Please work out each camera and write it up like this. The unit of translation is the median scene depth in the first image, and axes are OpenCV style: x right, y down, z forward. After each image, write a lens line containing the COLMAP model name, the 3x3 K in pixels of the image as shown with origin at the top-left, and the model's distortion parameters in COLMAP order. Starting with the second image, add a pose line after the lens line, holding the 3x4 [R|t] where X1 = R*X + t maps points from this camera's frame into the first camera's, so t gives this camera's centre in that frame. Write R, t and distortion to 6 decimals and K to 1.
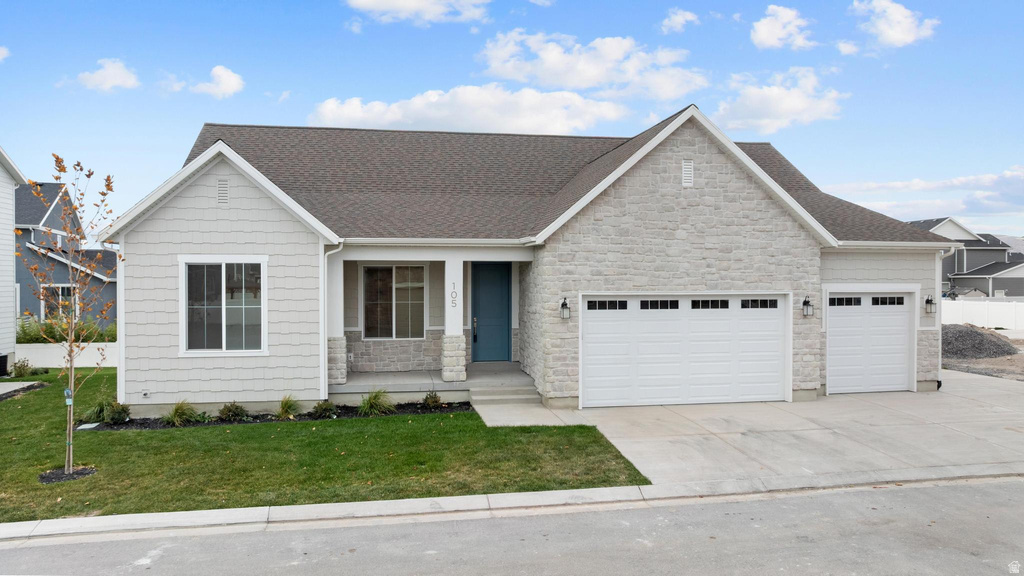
lens RADIAL K [[736.2, 0, 511.4], [0, 736.2, 292.2], [0, 0, 1]] dist [-0.019241, 0.012392]
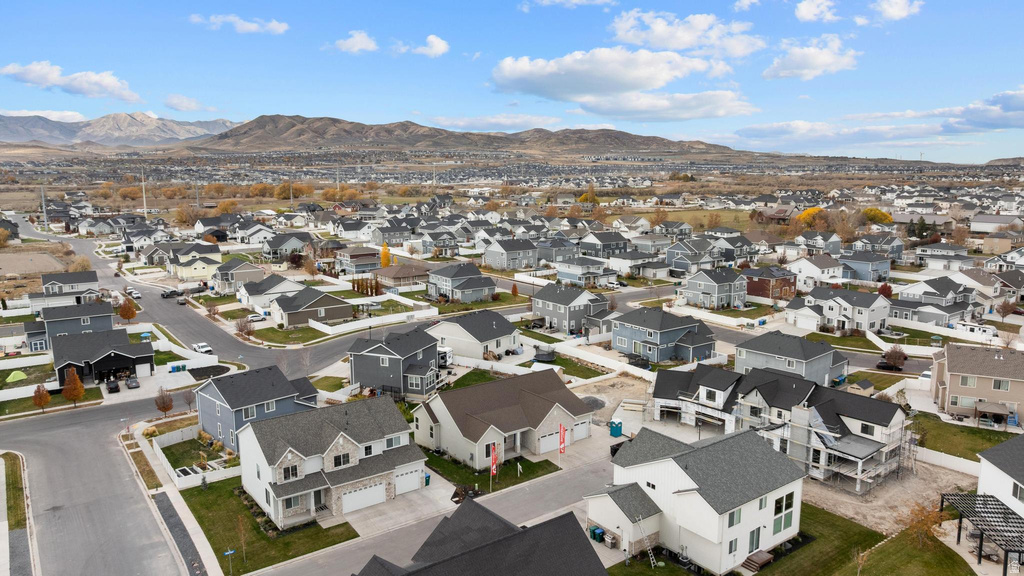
lens RADIAL K [[736.2, 0, 510.4], [0, 736.2, 286.6], [0, 0, 1]] dist [-0.019241, 0.012392]
pose [[0.981399, 0.012099, -0.191596, 0.051911], [0.017280, 0.988394, 0.150927, -0.037471], [0.191198, -0.151430, 0.969800, -0.574612]]
